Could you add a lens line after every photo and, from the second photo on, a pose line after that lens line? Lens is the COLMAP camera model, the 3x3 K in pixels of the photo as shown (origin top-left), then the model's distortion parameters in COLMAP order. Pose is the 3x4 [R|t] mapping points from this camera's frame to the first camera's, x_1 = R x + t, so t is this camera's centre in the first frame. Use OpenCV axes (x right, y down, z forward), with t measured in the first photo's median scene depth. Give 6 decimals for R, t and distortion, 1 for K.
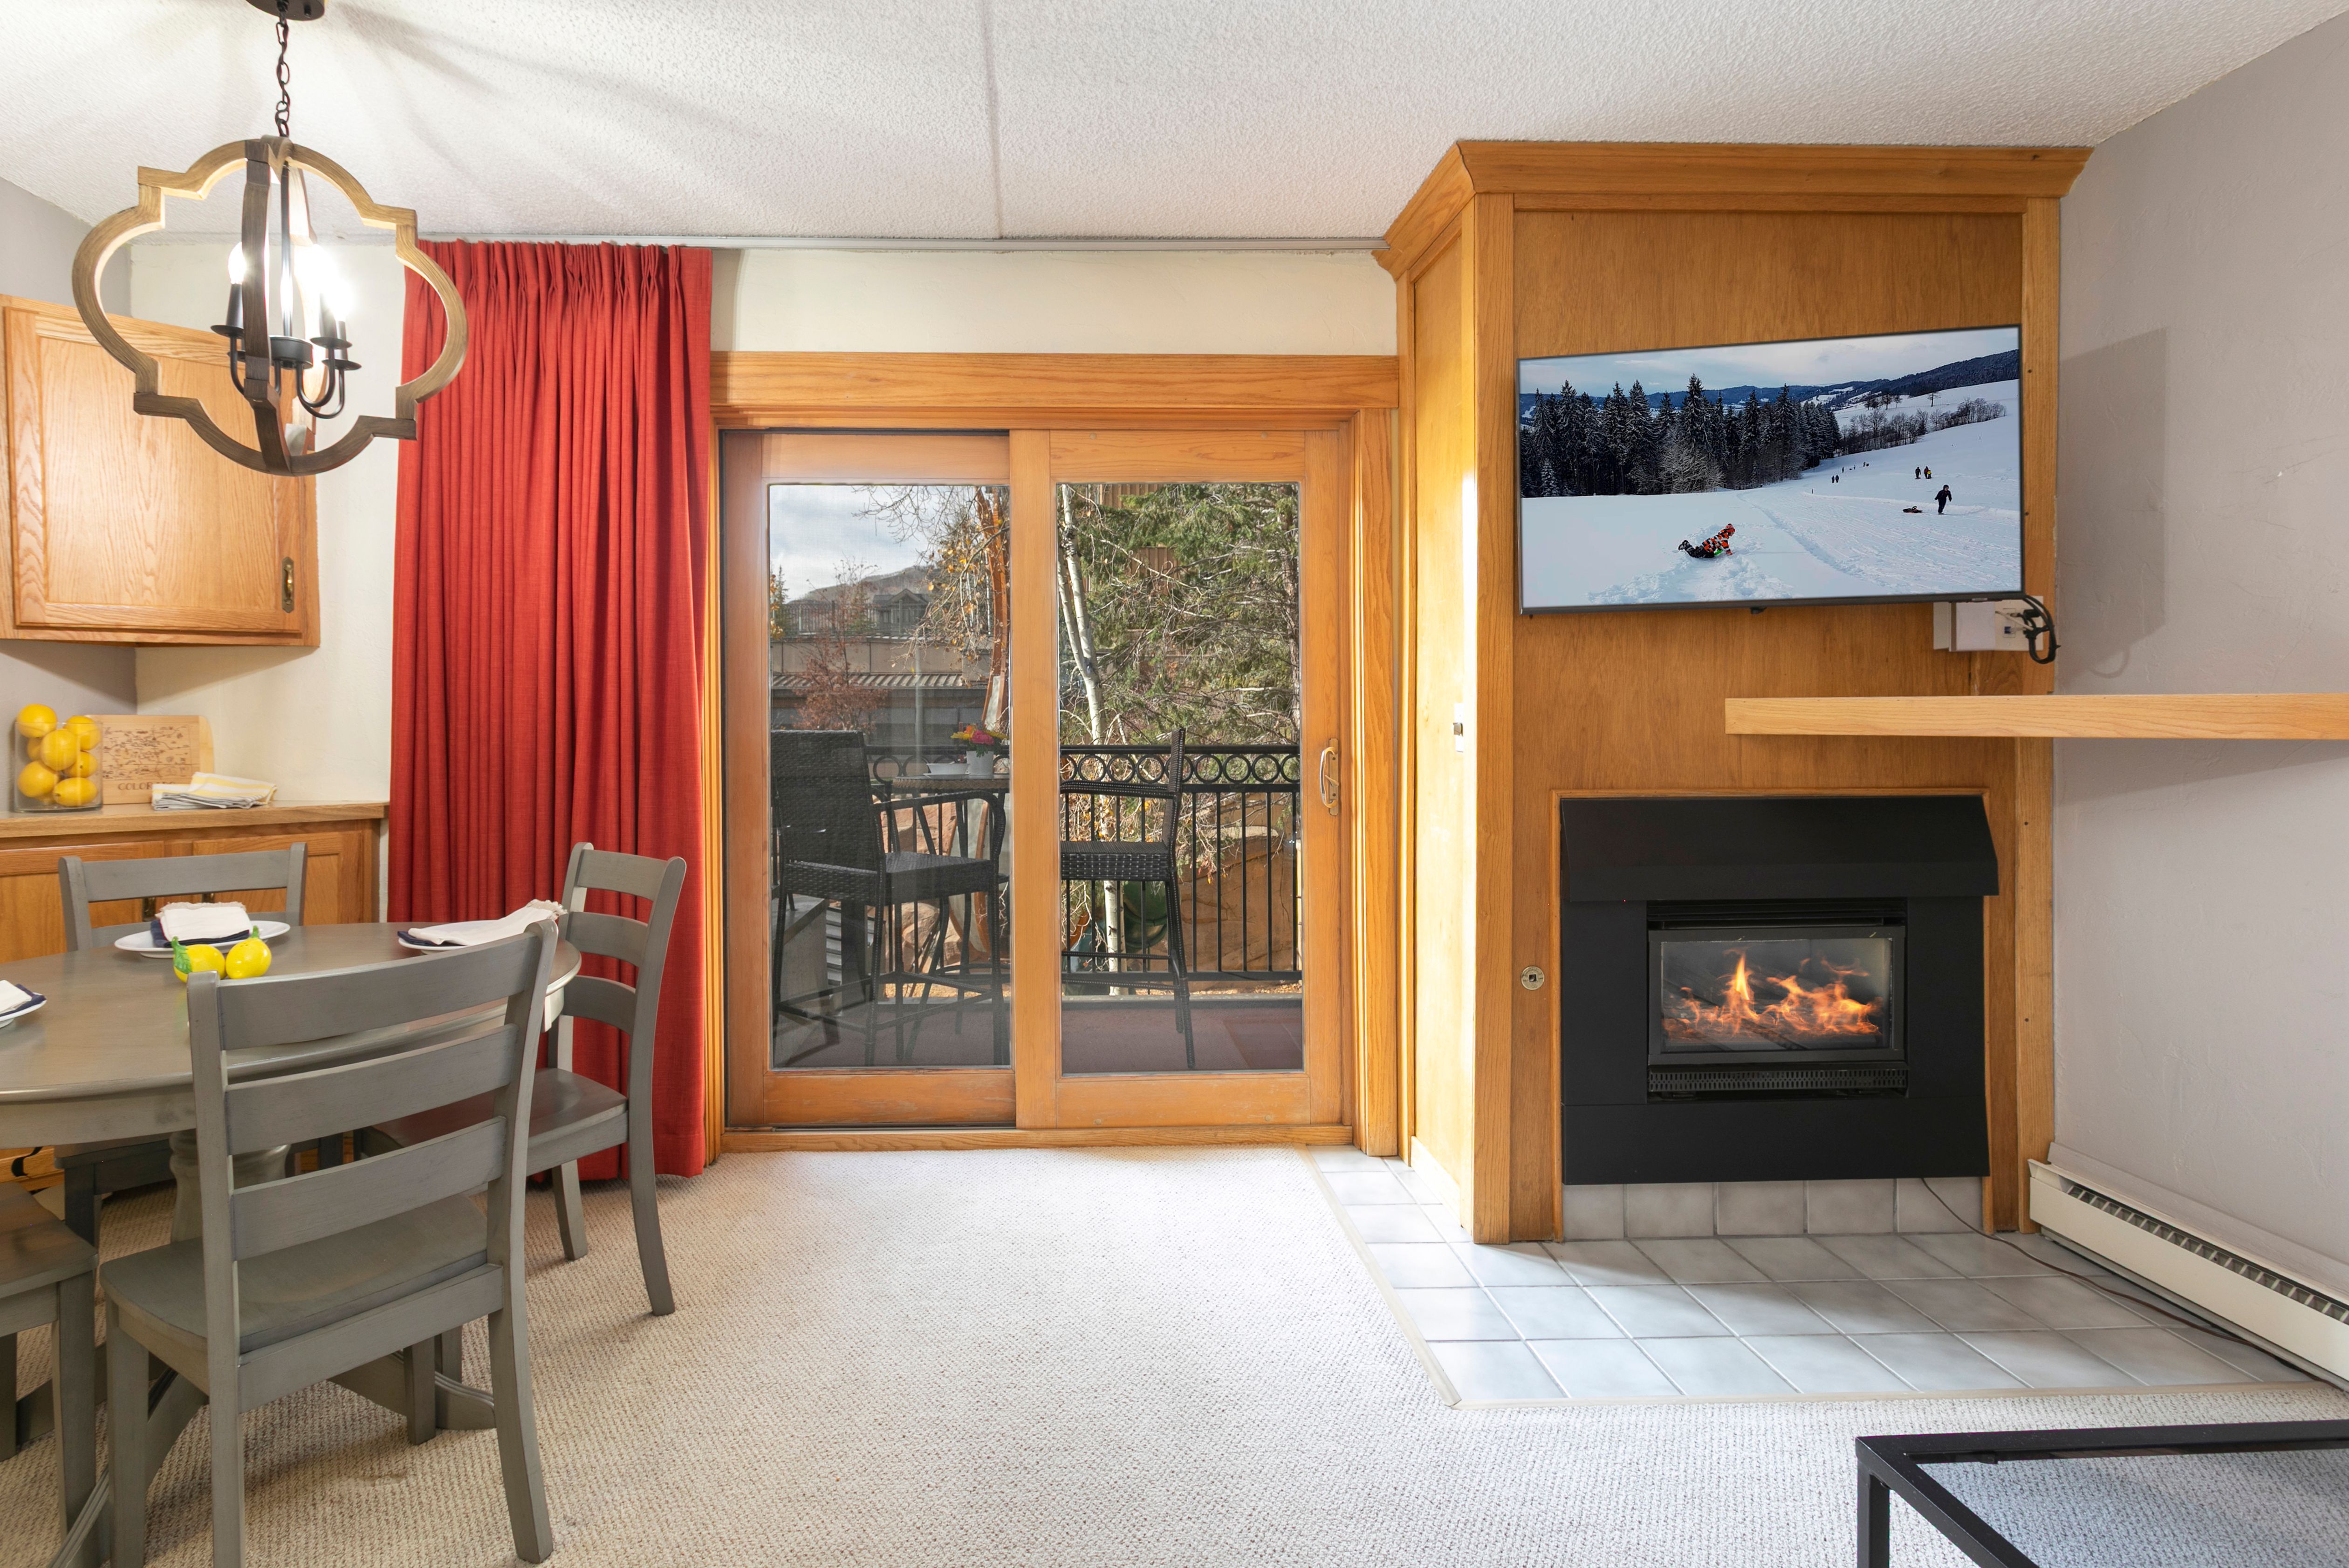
lens RADIAL K [[1163.1, 0, 1094.0], [0, 1163.1, 722.2], [0, 0, 1]] dist [-0.001001, 0.001770]
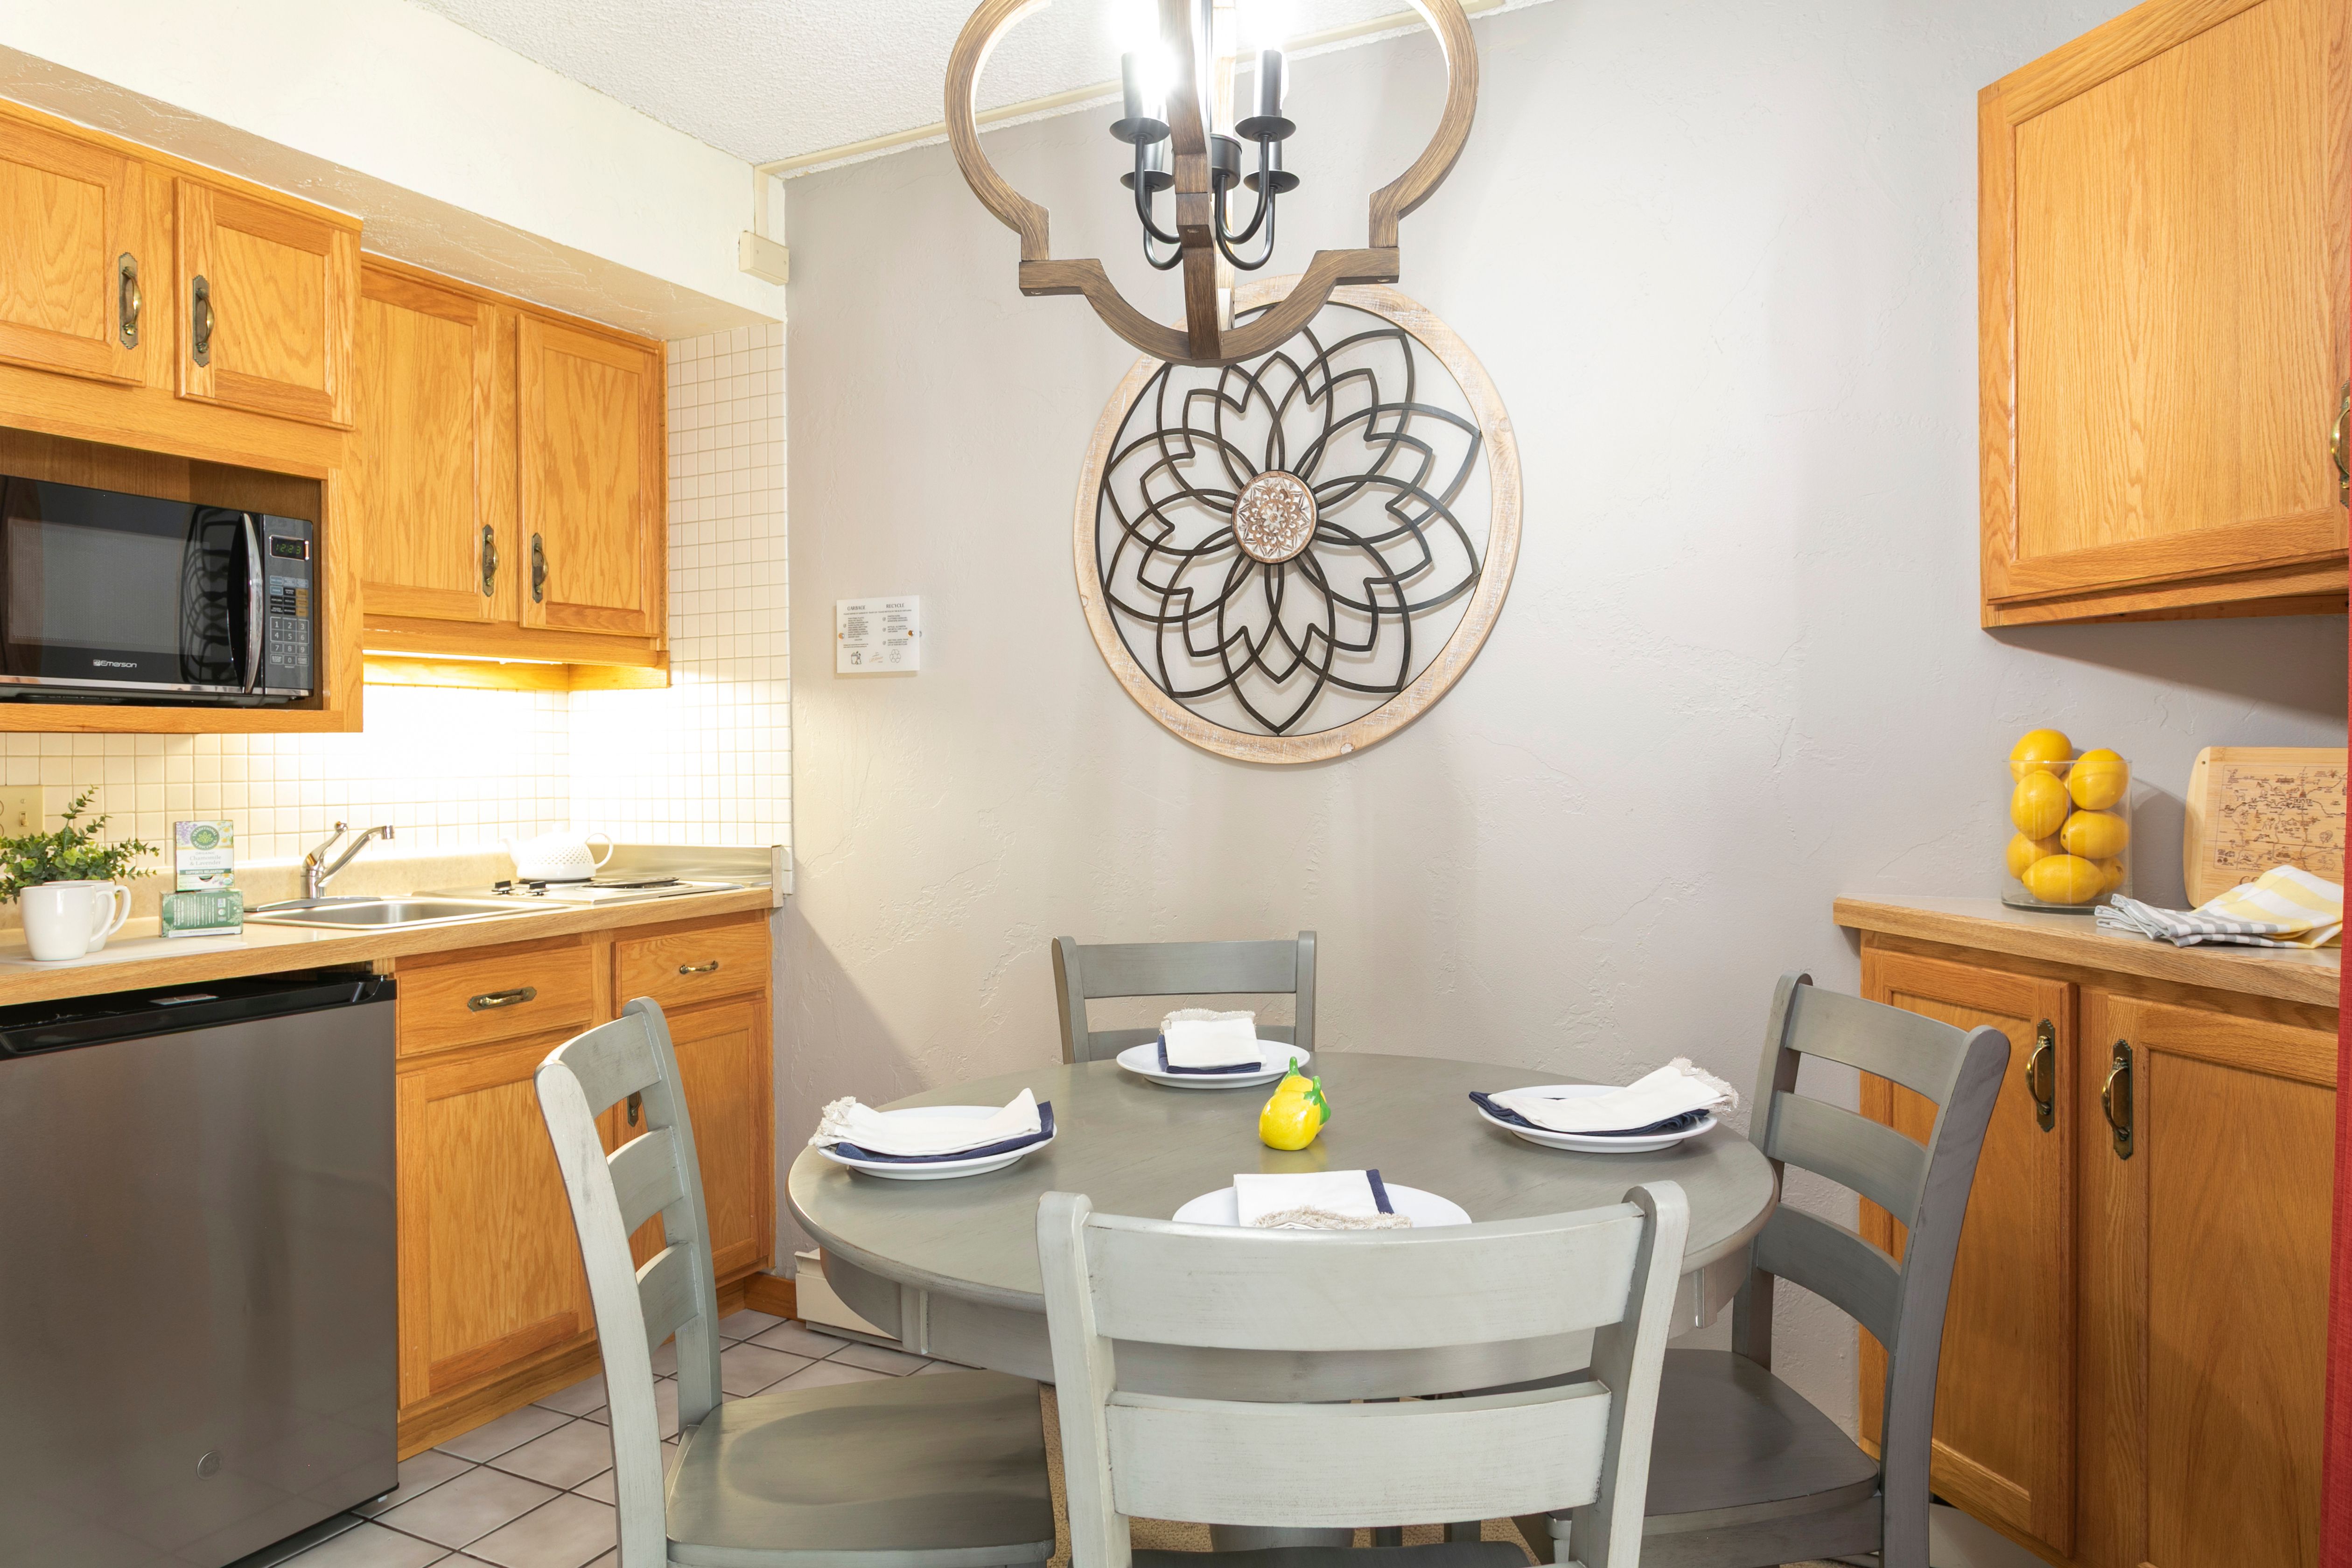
lens RADIAL K [[1573.1, 0, 1189.3], [0, 1573.1, 765.0], [0, 0, 1]] dist [-0.001780, 0.002591]
pose [[-0.510398, 0.011667, -0.859859, 0.026820], [-0.007719, 0.999806, 0.018147, -0.007784], [0.859904, 0.015899, -0.510209, 0.997647]]
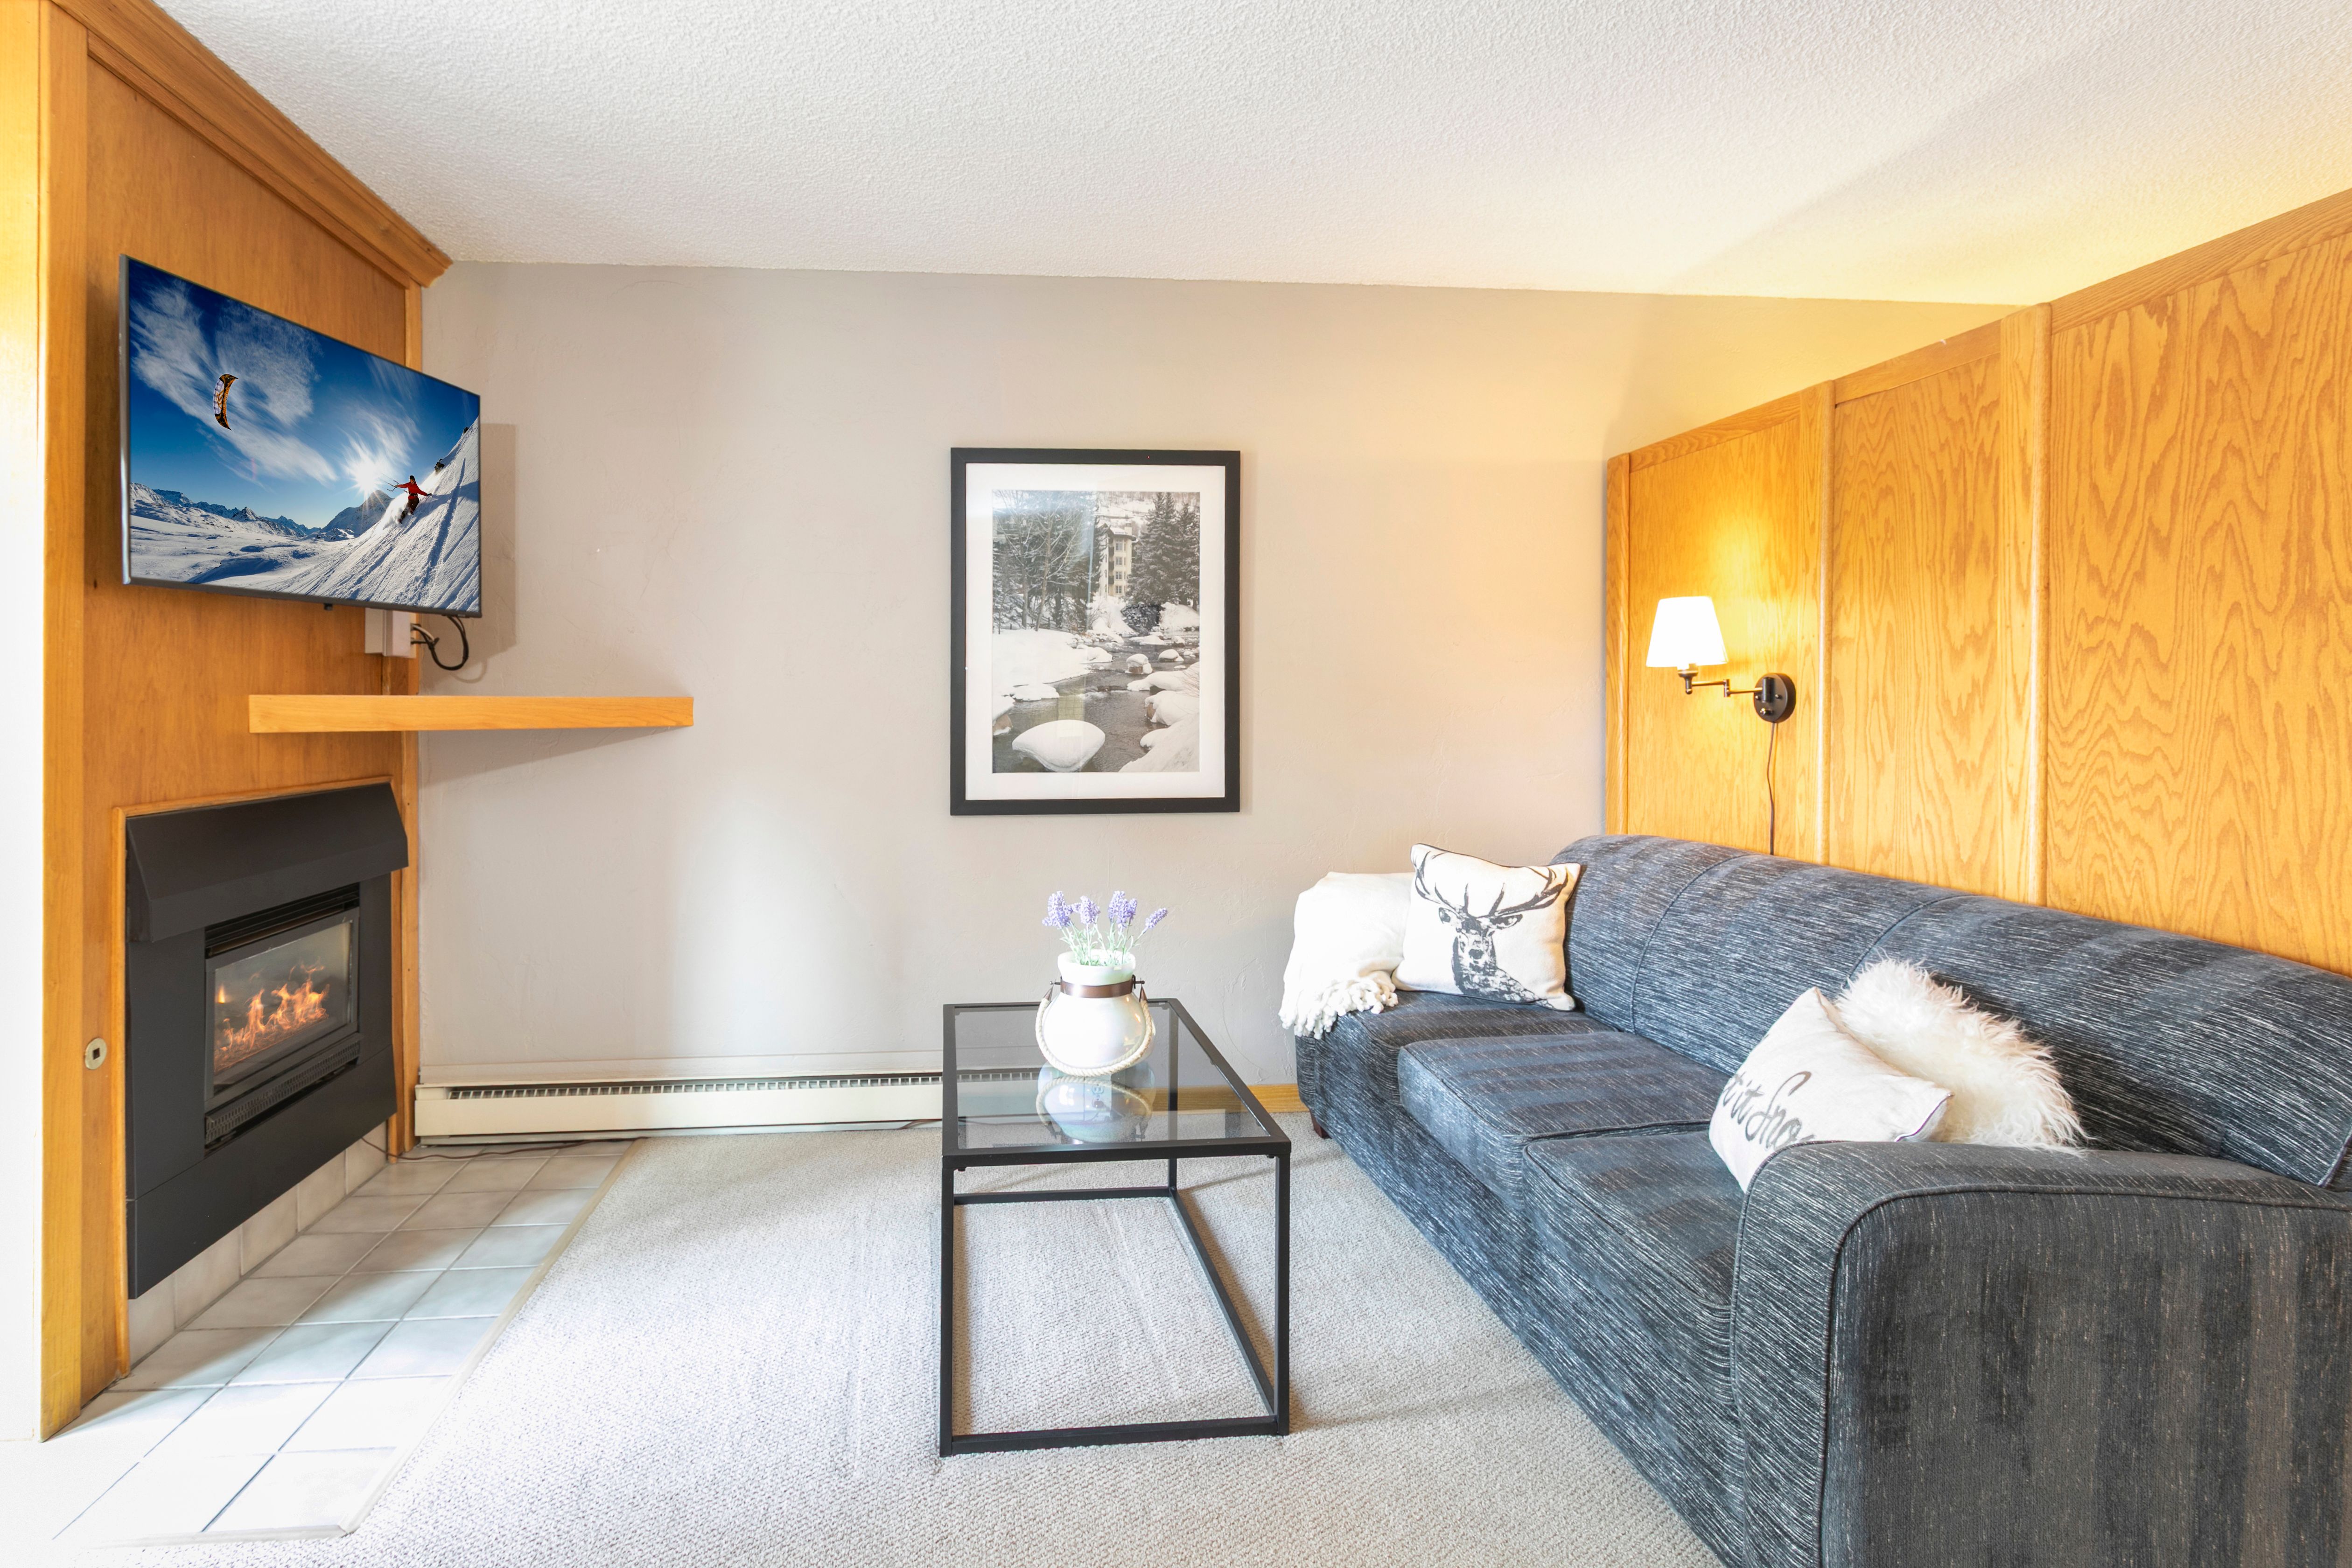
lens RADIAL K [[1164.7, 0, 1069.4], [0, 1164.7, 716.5], [0, 0, 1]] dist [-0.001001, 0.001770]
pose [[-0.040072, -0.004554, 0.999186, -0.402050], [0.016590, 0.999849, 0.005223, 0.002669], [-0.999059, 0.016786, -0.039991, 0.368374]]
